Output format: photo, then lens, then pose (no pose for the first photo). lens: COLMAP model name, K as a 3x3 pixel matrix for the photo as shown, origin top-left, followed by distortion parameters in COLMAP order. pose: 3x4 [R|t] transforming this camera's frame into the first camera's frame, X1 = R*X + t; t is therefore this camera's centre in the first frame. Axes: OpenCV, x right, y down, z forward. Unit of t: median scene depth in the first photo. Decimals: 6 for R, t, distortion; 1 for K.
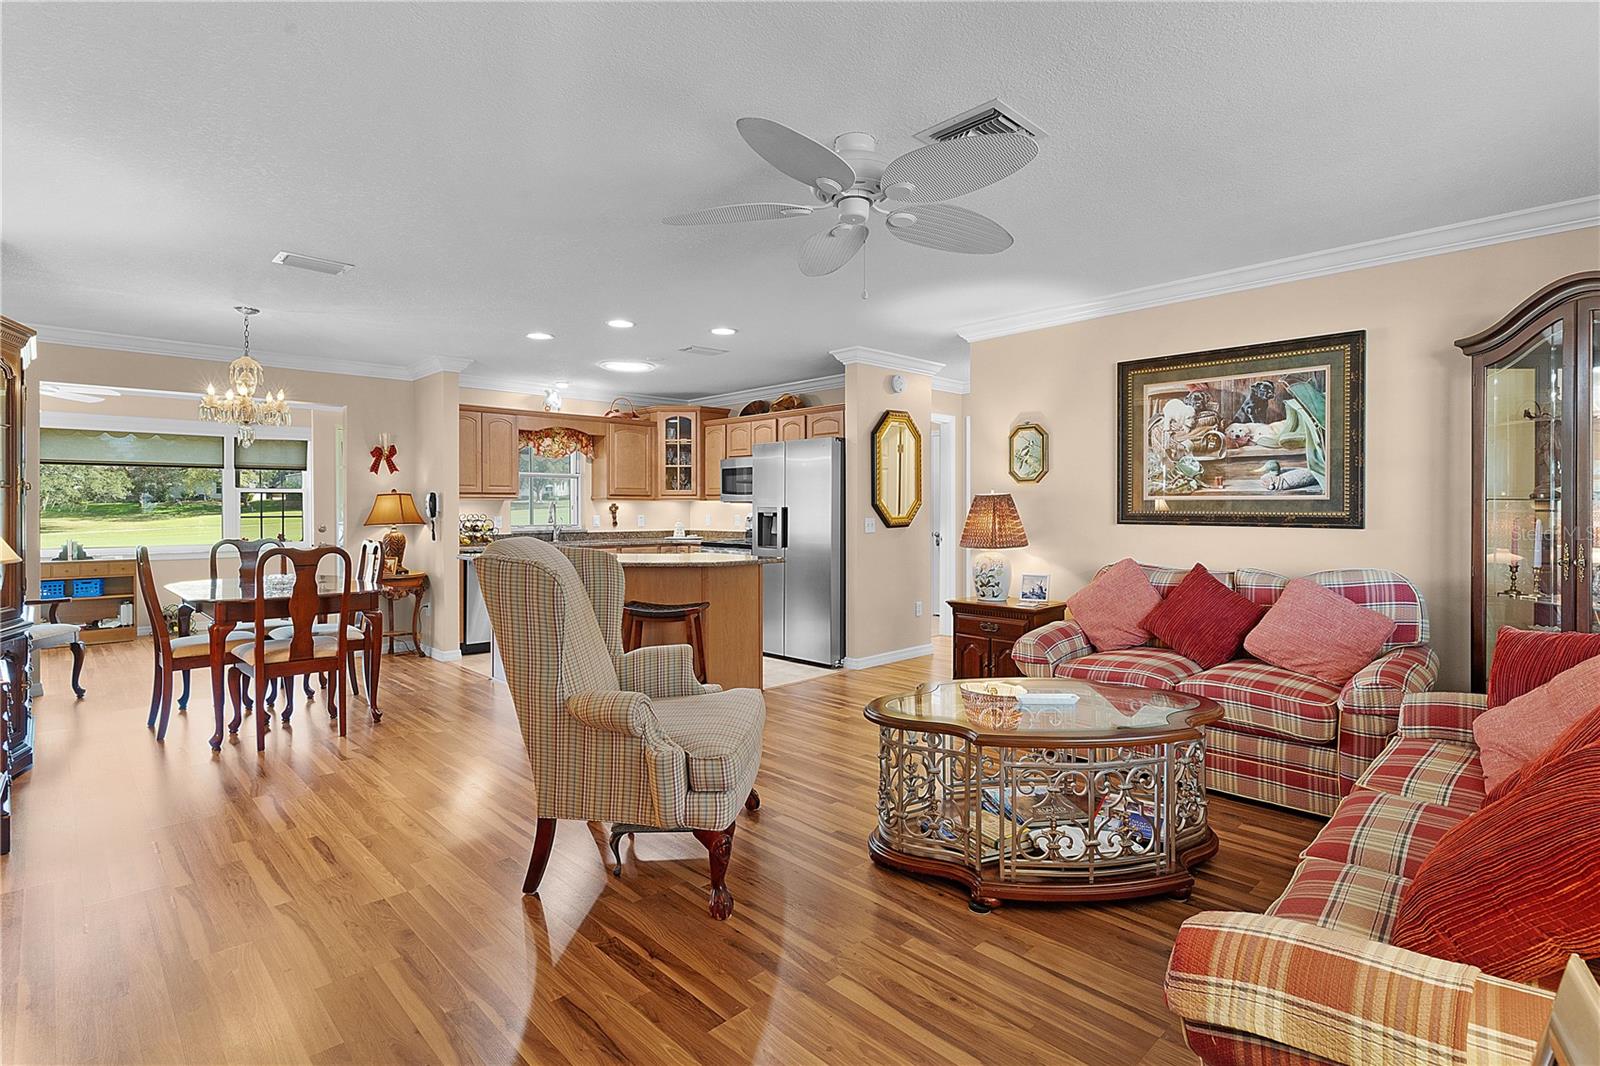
lens RADIAL K [[777.5, 0, 799.1], [0, 777.5, 518.9], [0, 0, 1]] dist [-0.000124, 0.000770]
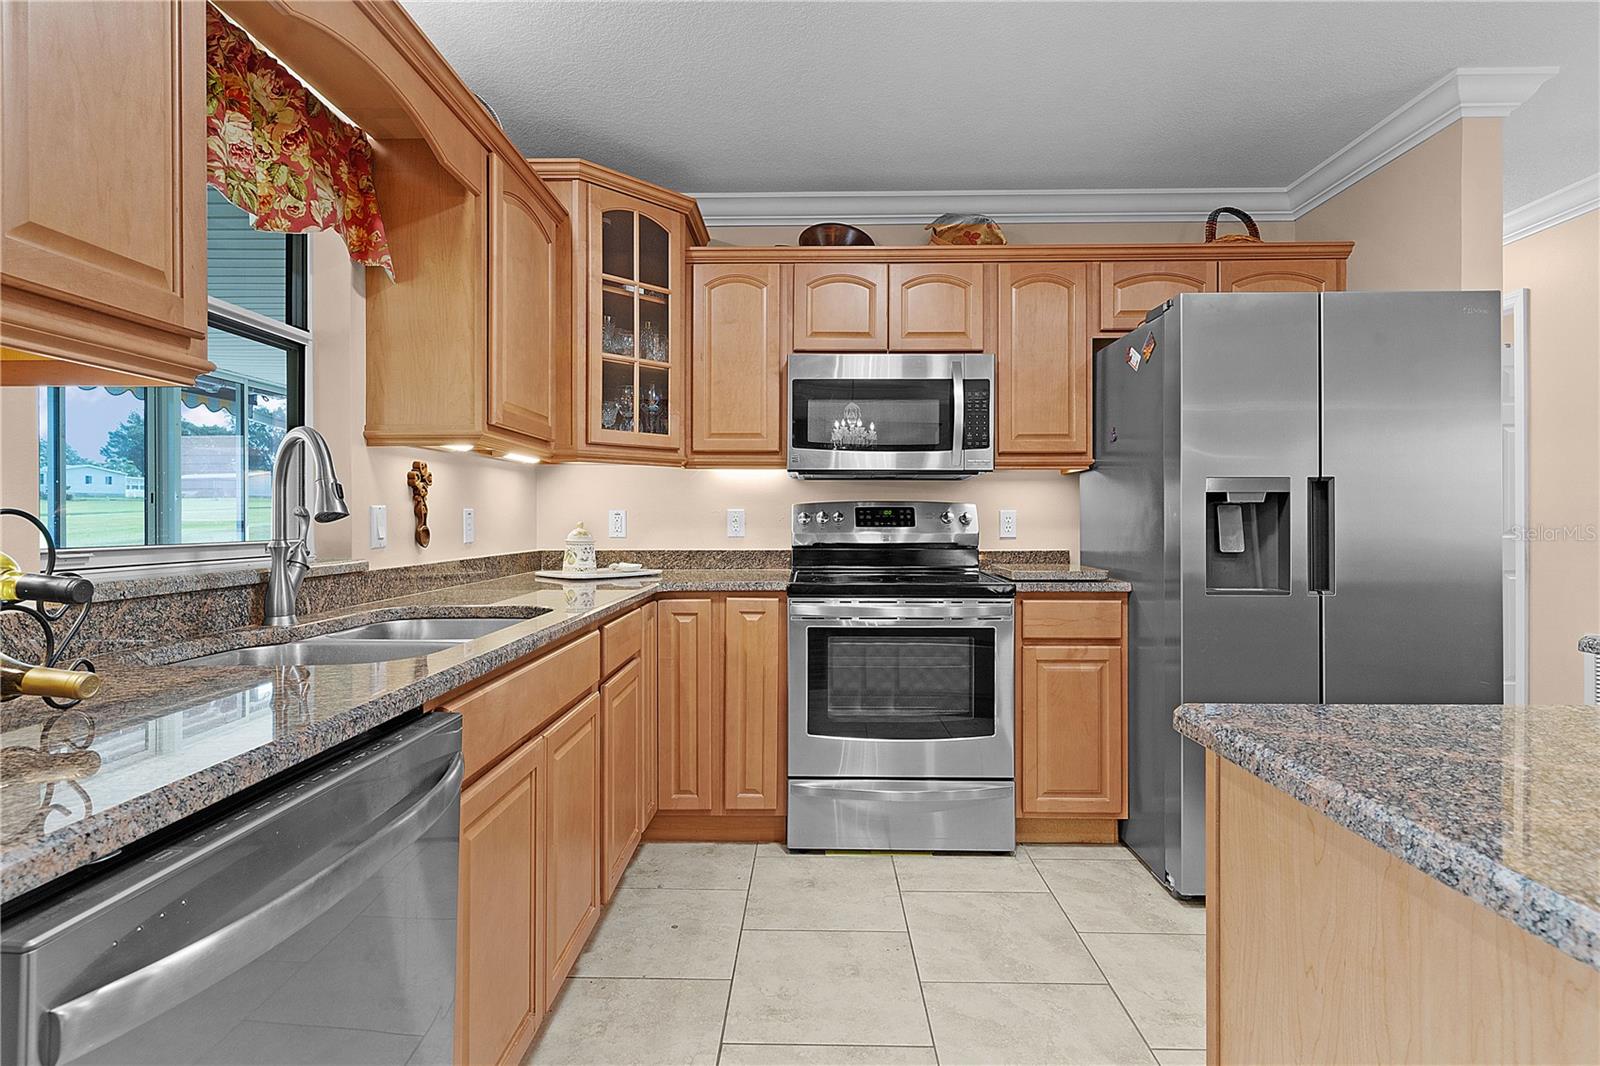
lens RADIAL K [[777.5, 0, 792.2], [0, 777.5, 524.0], [0, 0, 1]] dist [-0.000124, 0.000770]
pose [[0.711050, -0.004801, 0.703125, -0.415544], [0.008617, 0.999961, -0.001887, 0.004582], [-0.703089, 0.007401, 0.711063, 0.866371]]
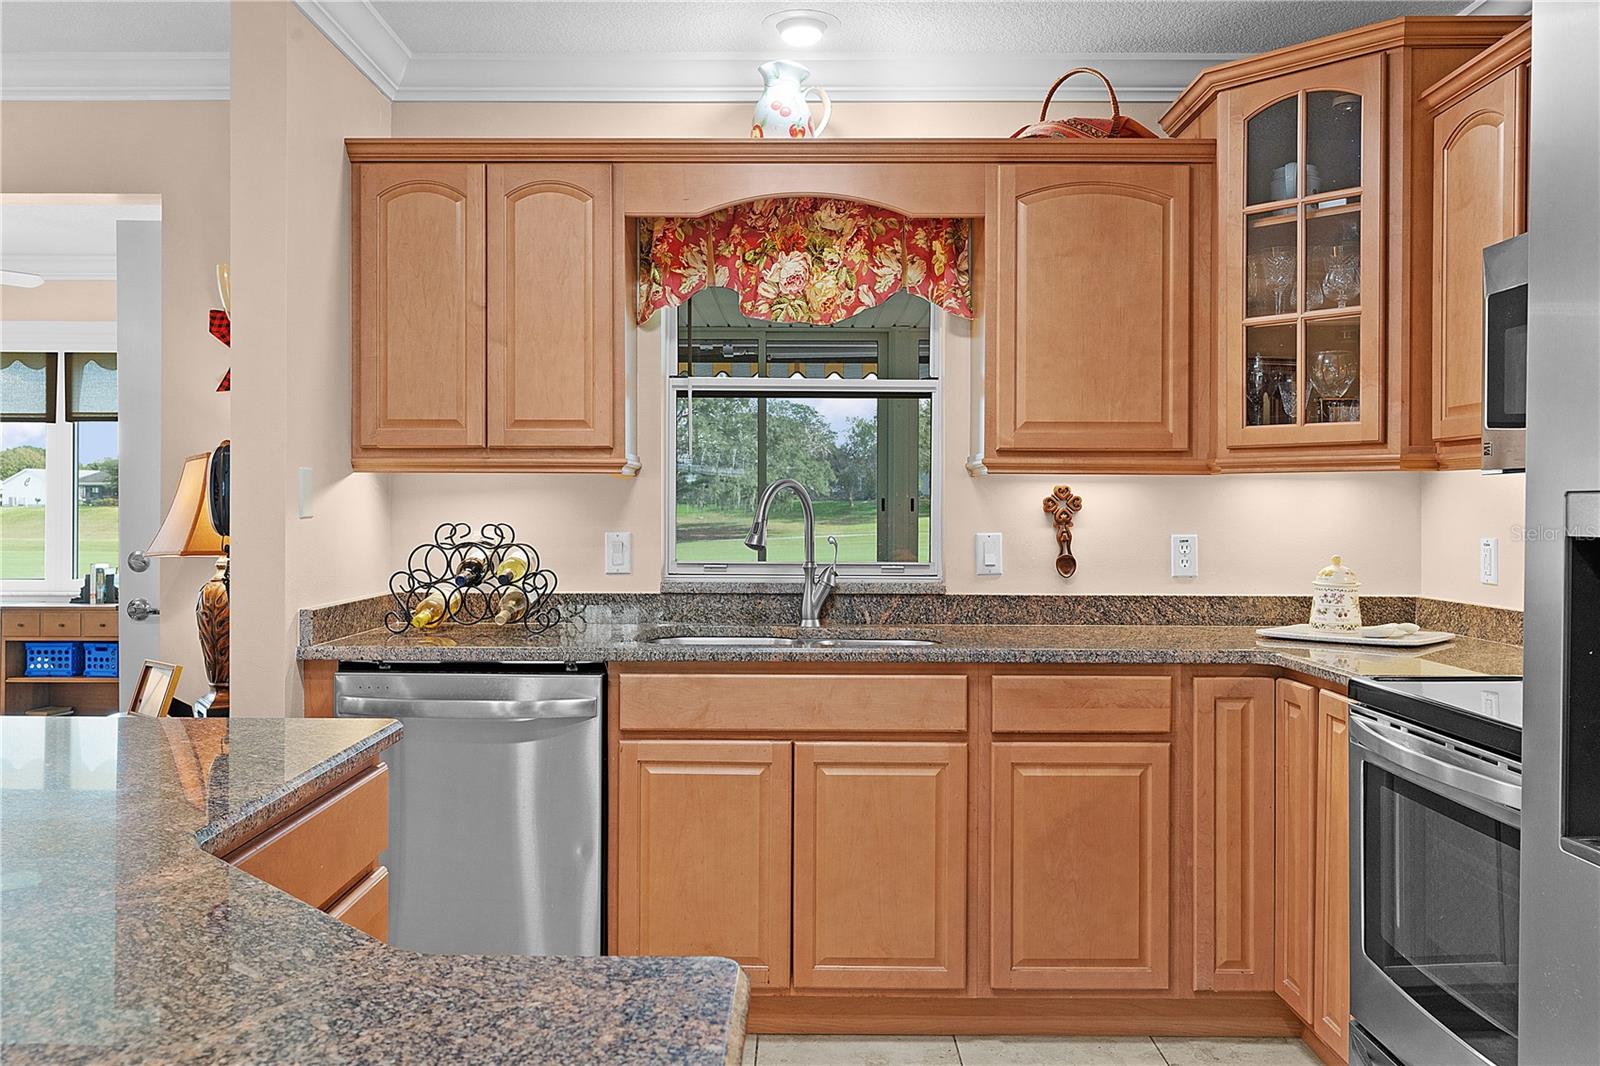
lens RADIAL K [[1268.5, 0, 802.6], [0, 1268.5, 516.4], [0, 0, 1]] dist [-0.004580, 0.011783]
pose [[0.714833, 0.007029, -0.699259, -0.003121], [-0.012512, 0.999918, -0.002739, -0.009270], [0.699183, 0.010707, 0.714863, 0.777143]]
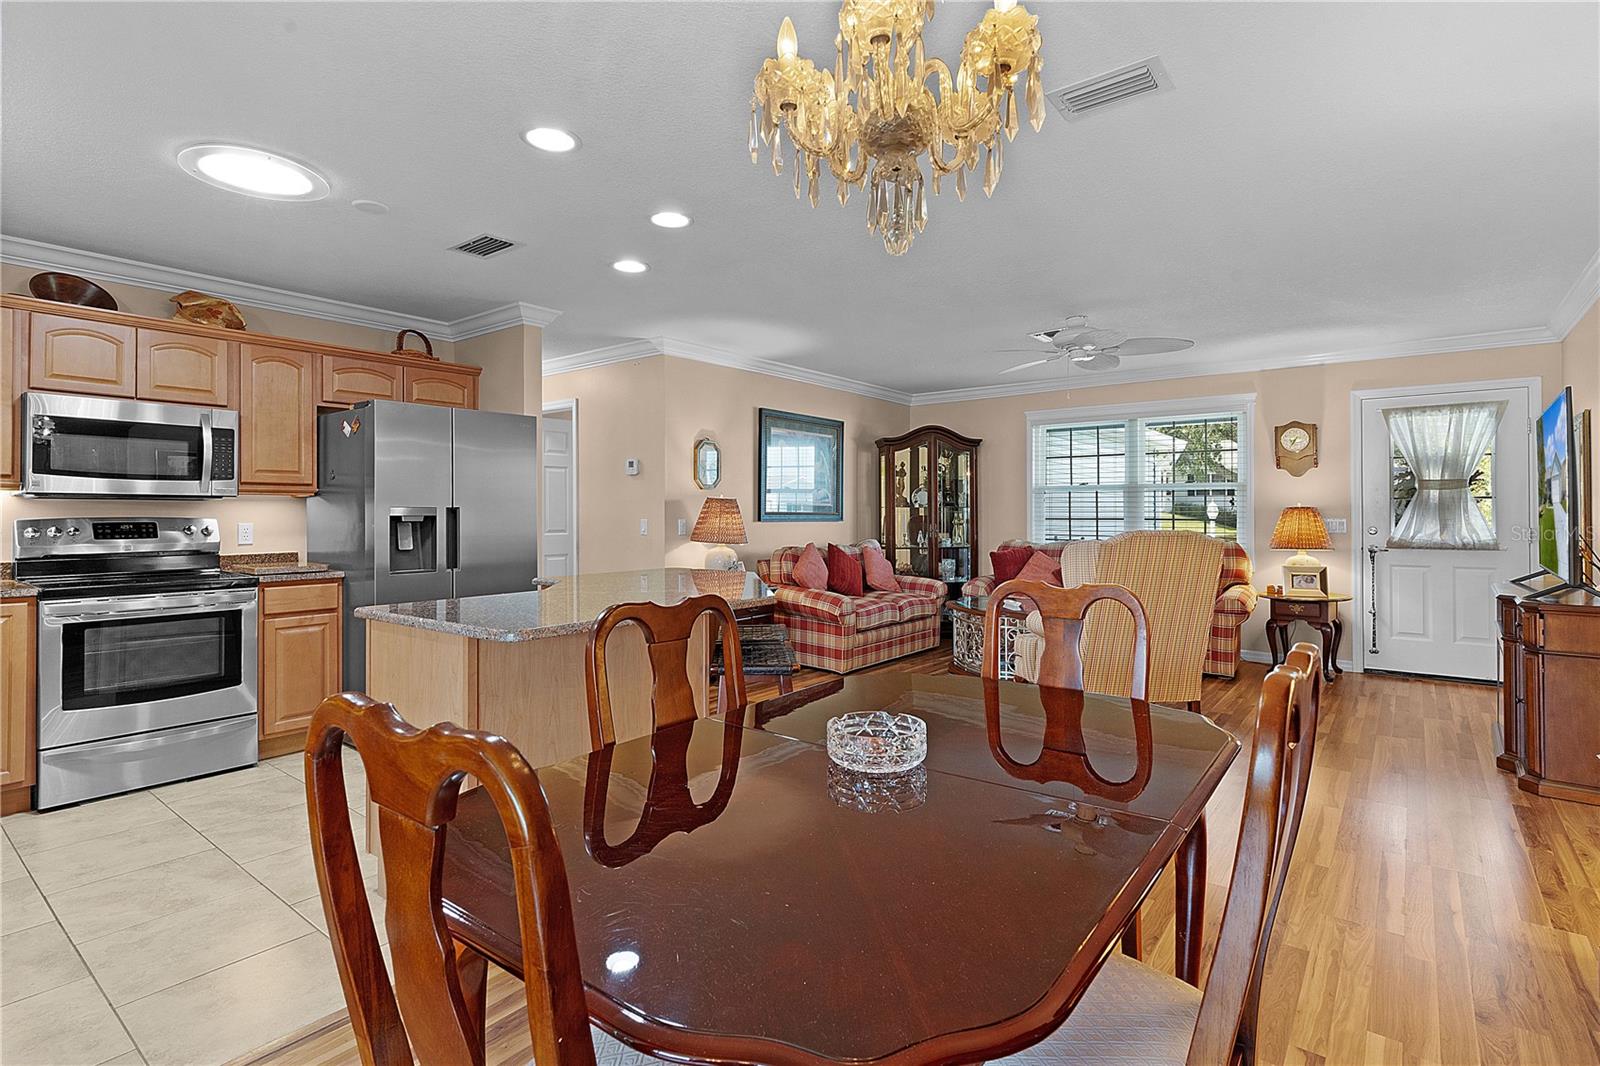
lens RADIAL K [[777.5, 0, 804.4], [0, 777.5, 507.4], [0, 0, 1]] dist [-0.000124, 0.000770]
pose [[-0.143221, 0.006187, 0.989671, -0.674588], [0.012879, 0.999907, -0.004387, -0.008109], [-0.989607, 0.012118, -0.143287, 0.754796]]
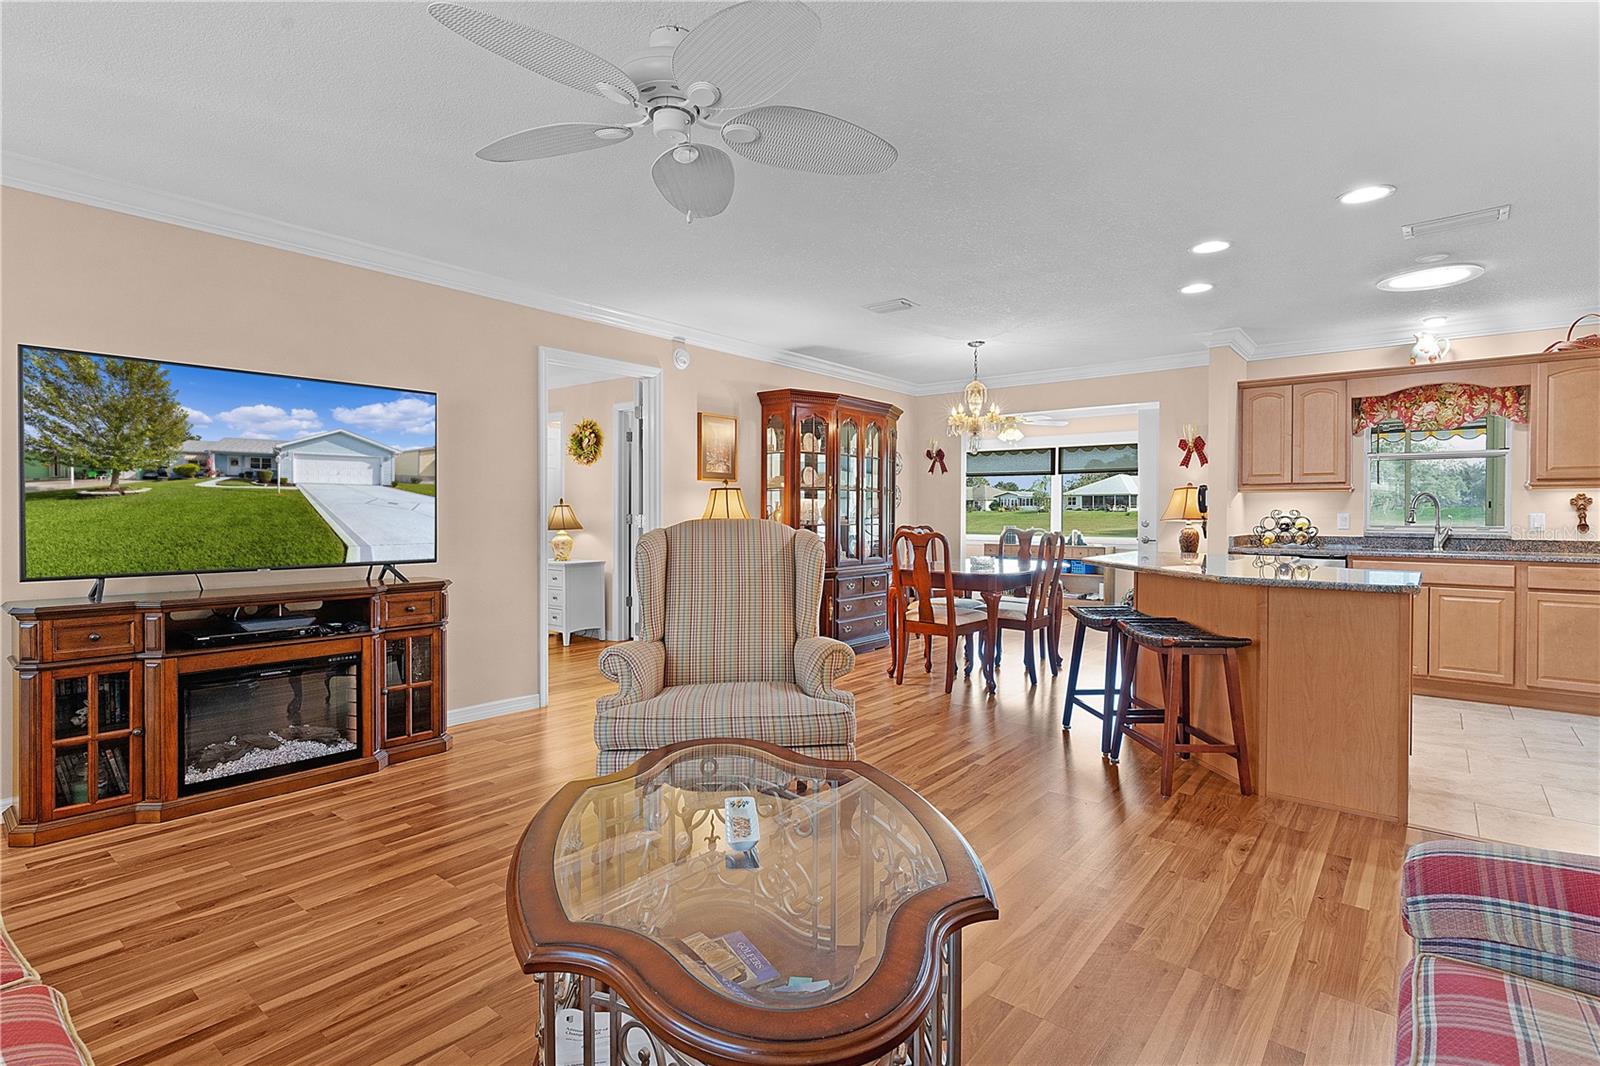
lens RADIAL K [[777.5, 0, 792.2], [0, 777.5, 519.3], [0, 0, 1]] dist [-0.000124, 0.000770]
pose [[0.106470, 0.009755, -0.994268, 0.358905], [-0.015593, 0.999845, 0.008140, 0.005630], [0.994194, 0.014637, 0.106606, 0.406773]]
